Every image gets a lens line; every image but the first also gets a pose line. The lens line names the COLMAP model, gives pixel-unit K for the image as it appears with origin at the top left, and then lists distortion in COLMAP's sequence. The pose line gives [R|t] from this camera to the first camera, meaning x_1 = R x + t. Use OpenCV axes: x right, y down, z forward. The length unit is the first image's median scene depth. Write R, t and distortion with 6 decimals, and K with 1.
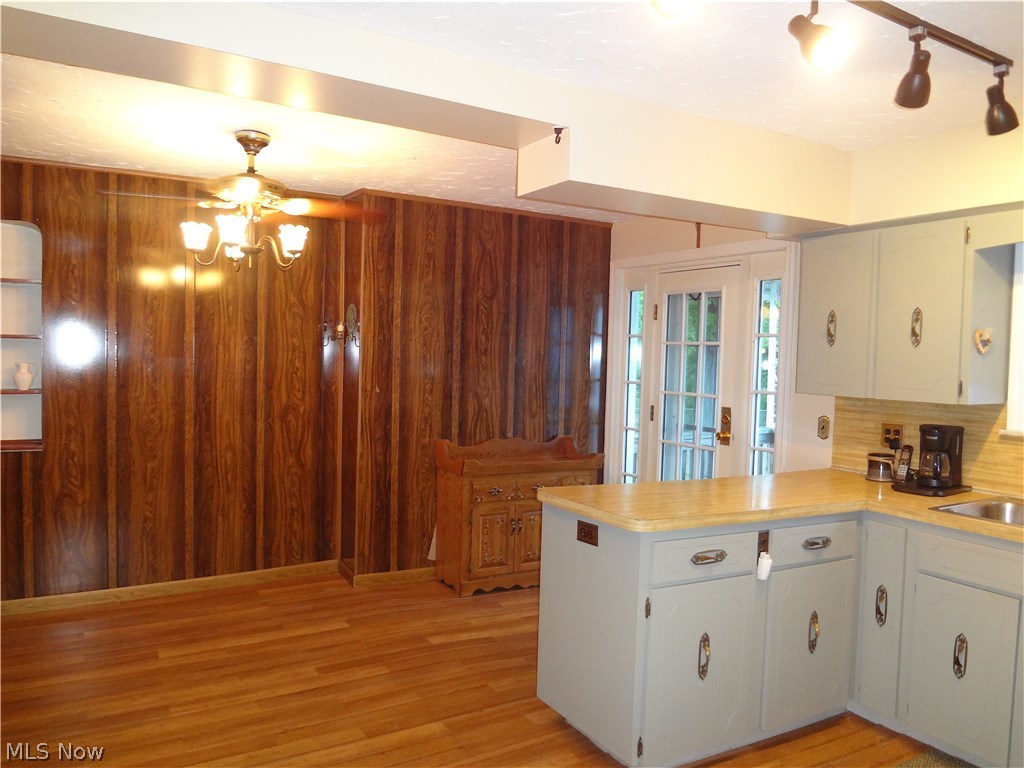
lens RADIAL K [[761.6, 0, 513.6], [0, 761.6, 383.8], [0, 0, 1]] dist [-0.047049, 0.000729]
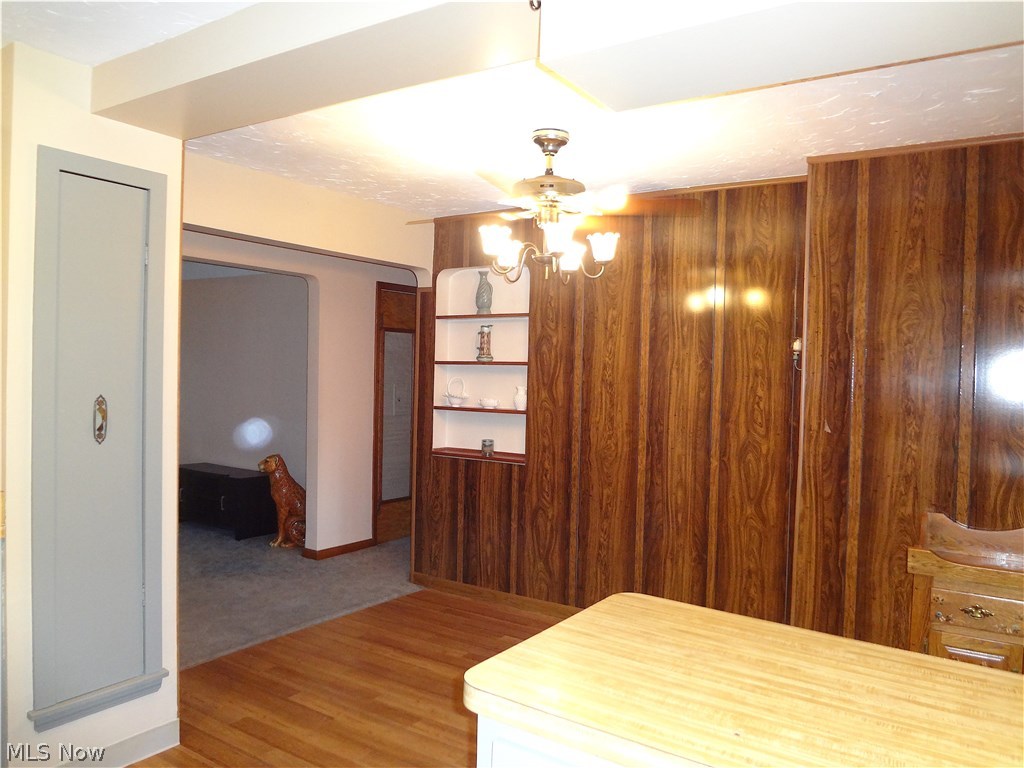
lens RADIAL K [[761.6, 0, 513.9], [0, 761.6, 386.0], [0, 0, 1]] dist [-0.047049, 0.000729]
pose [[0.440870, 0.002845, -0.897566, 0.335608], [-0.048850, 0.998589, -0.020829, -0.003389], [0.896241, 0.053029, 0.440387, 0.419798]]
